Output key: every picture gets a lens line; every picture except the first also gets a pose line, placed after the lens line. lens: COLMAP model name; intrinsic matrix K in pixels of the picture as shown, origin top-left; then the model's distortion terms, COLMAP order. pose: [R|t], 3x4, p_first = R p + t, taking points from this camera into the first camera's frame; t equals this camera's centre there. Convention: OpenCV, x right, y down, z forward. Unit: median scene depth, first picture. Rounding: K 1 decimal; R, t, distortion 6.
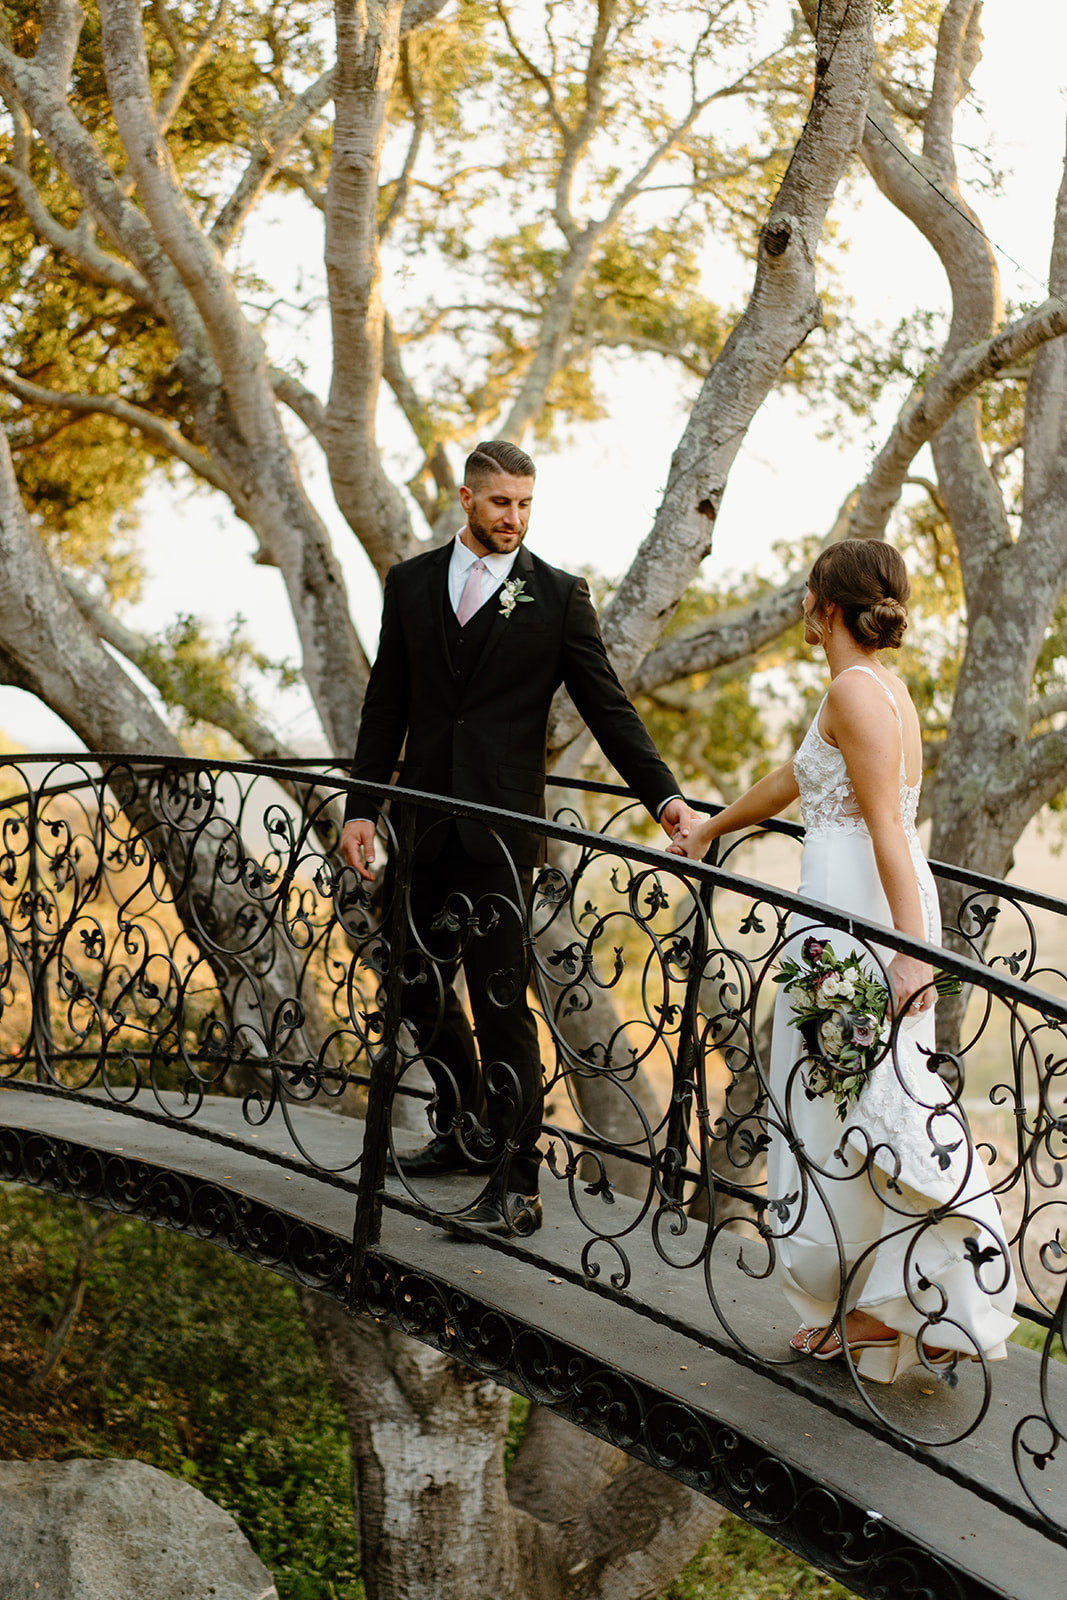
lens RADIAL K [[2429.9, 0, 533.5], [0, 2429.9, 800.0], [0, 0, 1]] dist [-0.000972, -0.098722]
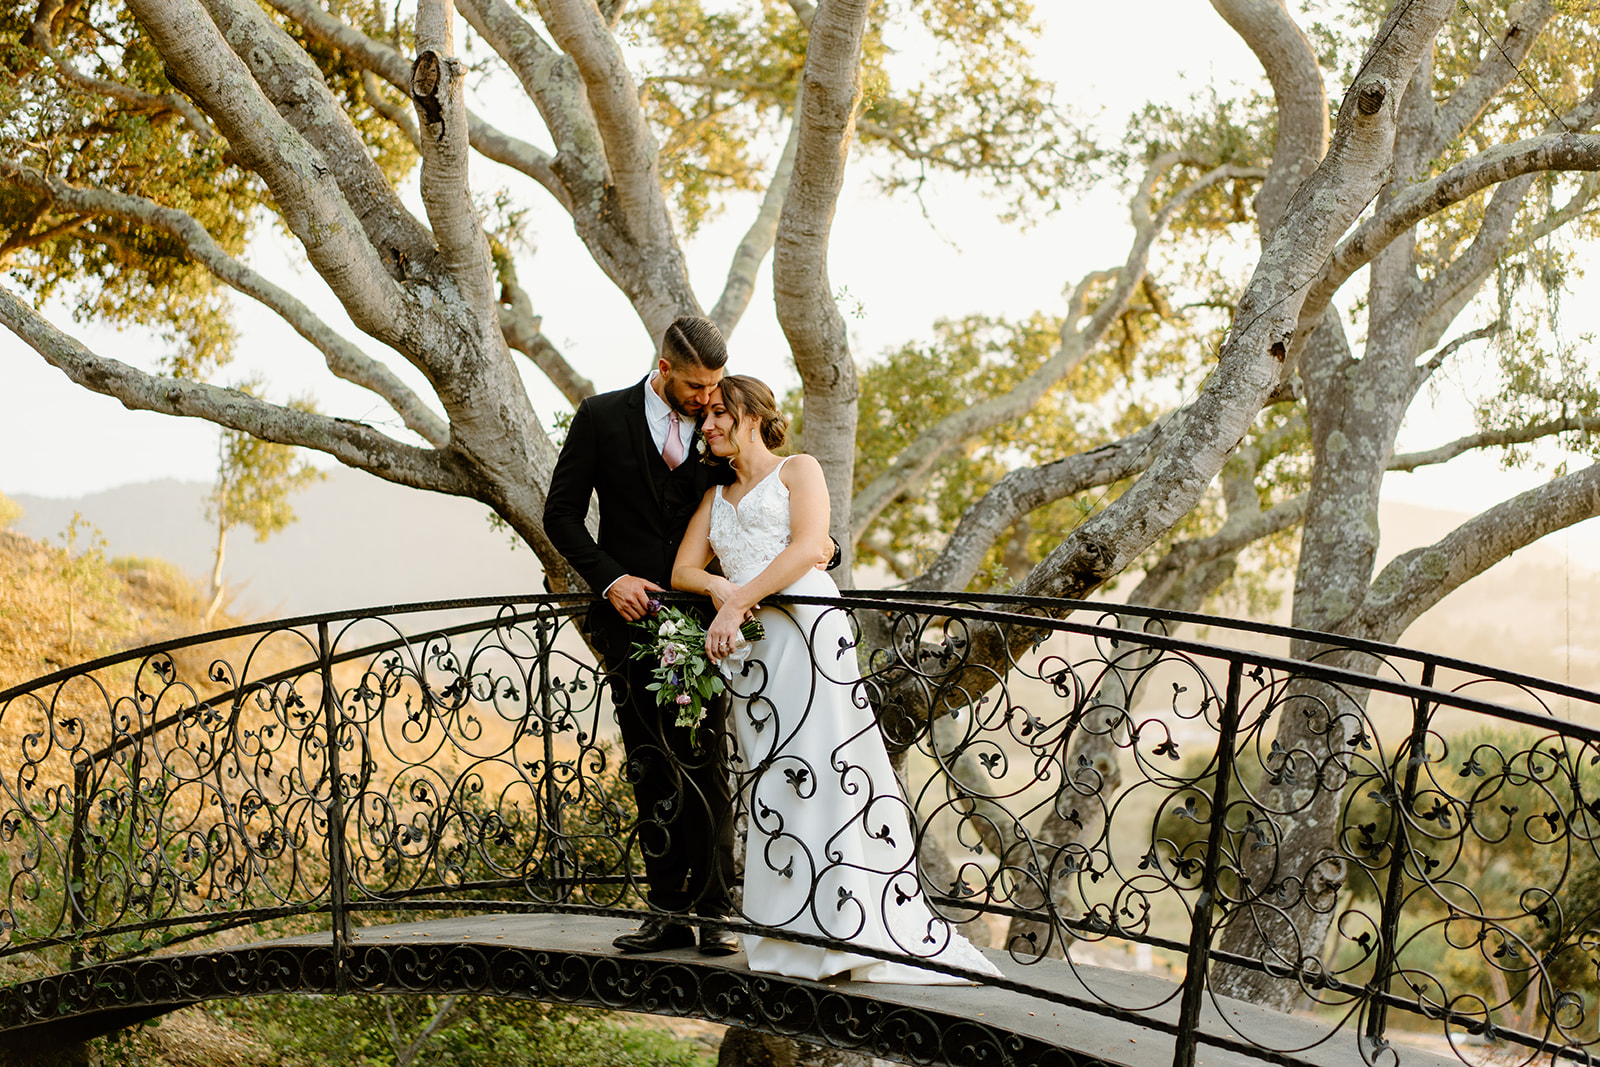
lens RADIAL K [[2568.8, 0, 800.0], [0, 2568.8, 533.5], [0, 0, 1]] dist [-0.009896, -0.070824]
pose [[0.987504, 0.010807, 0.157224, -0.245593], [-0.009938, 0.999931, -0.006313, -0.026741], [-0.157281, 0.004671, 0.987543, -0.041519]]
